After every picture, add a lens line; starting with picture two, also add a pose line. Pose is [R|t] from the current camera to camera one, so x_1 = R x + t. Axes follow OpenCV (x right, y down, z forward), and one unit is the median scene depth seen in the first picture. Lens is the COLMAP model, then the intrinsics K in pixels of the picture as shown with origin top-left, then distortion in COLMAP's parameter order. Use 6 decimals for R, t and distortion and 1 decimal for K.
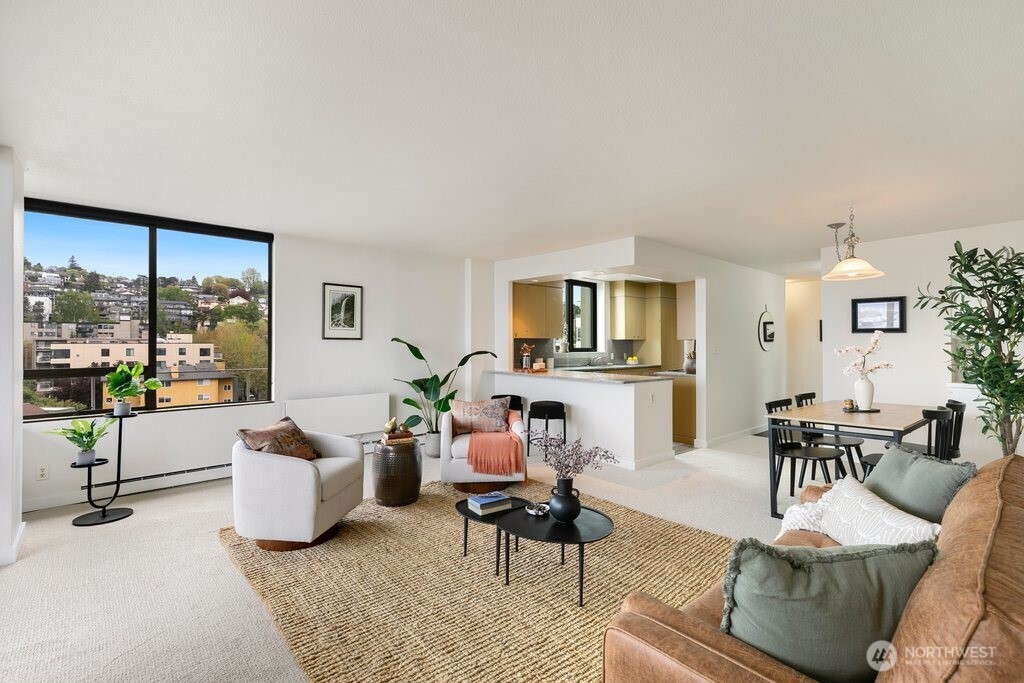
lens RADIAL K [[458.3, 0, 510.7], [0, 458.3, 342.2], [0, 0, 1]] dist [0.003227, 0.000539]
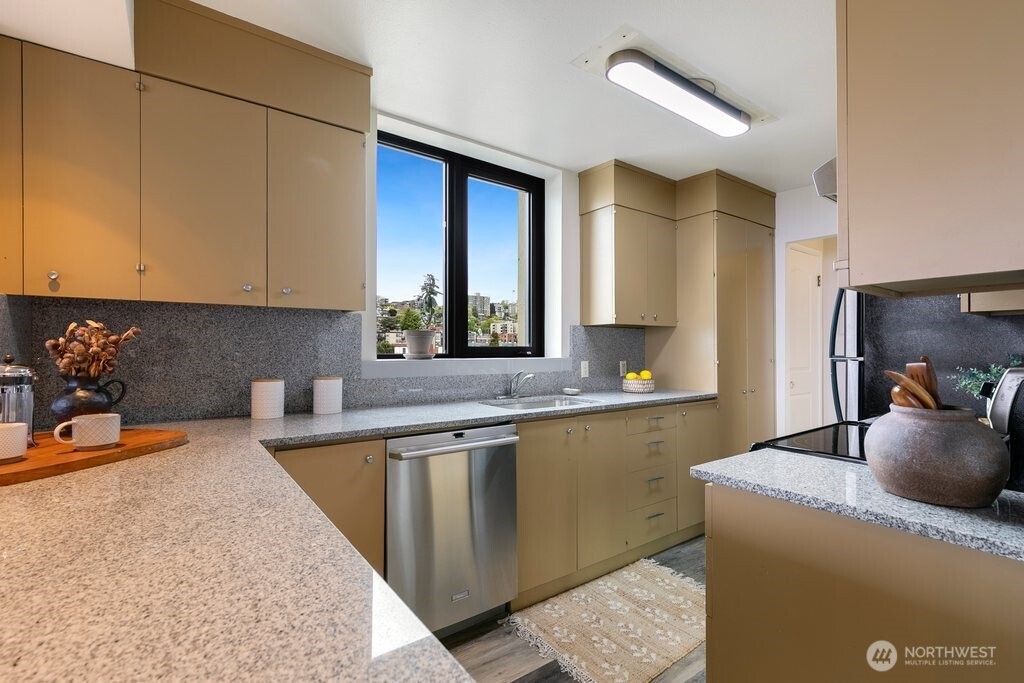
lens RADIAL K [[461.5, 0, 504.9], [0, 461.5, 346.2], [0, 0, 1]] dist [0.004282, 0.000615]
pose [[0.995329, 0.004031, -0.096458, 0.198907], [-0.003921, 0.999991, 0.001337, 0.011781], [0.096463, -0.000952, 0.995336, 0.631251]]
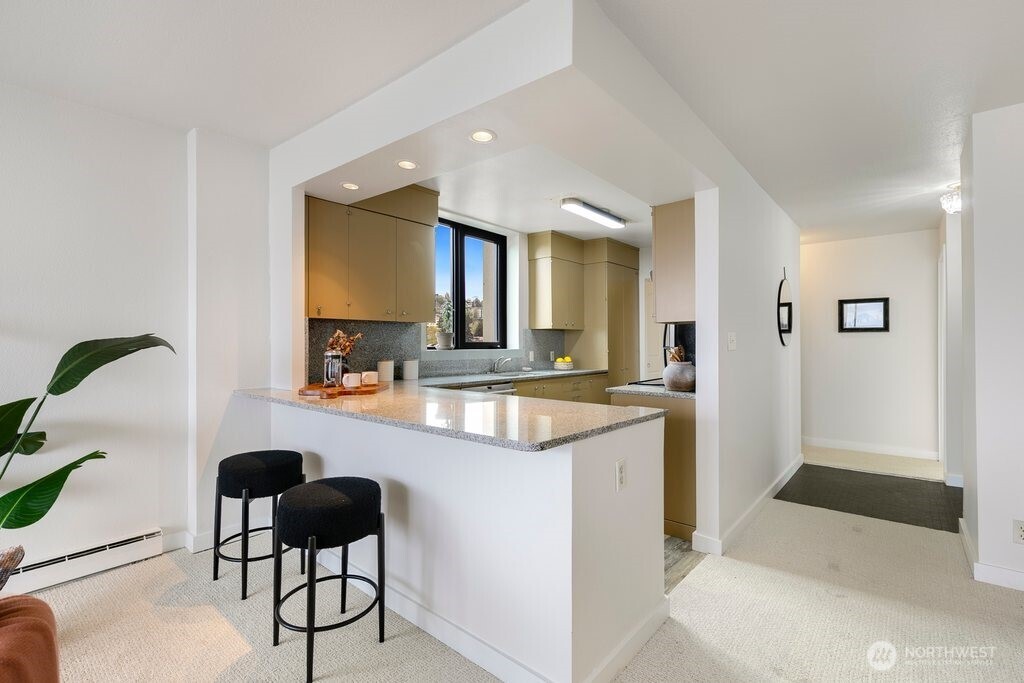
lens RADIAL K [[461.5, 0, 504.9], [0, 461.5, 346.2], [0, 0, 1]] dist [0.004282, 0.000615]
pose [[0.990327, -0.000090, 0.138751, 0.103819], [-0.001052, 0.999966, 0.008158, 0.012614], [-0.138747, -0.008225, 0.990294, 0.406746]]
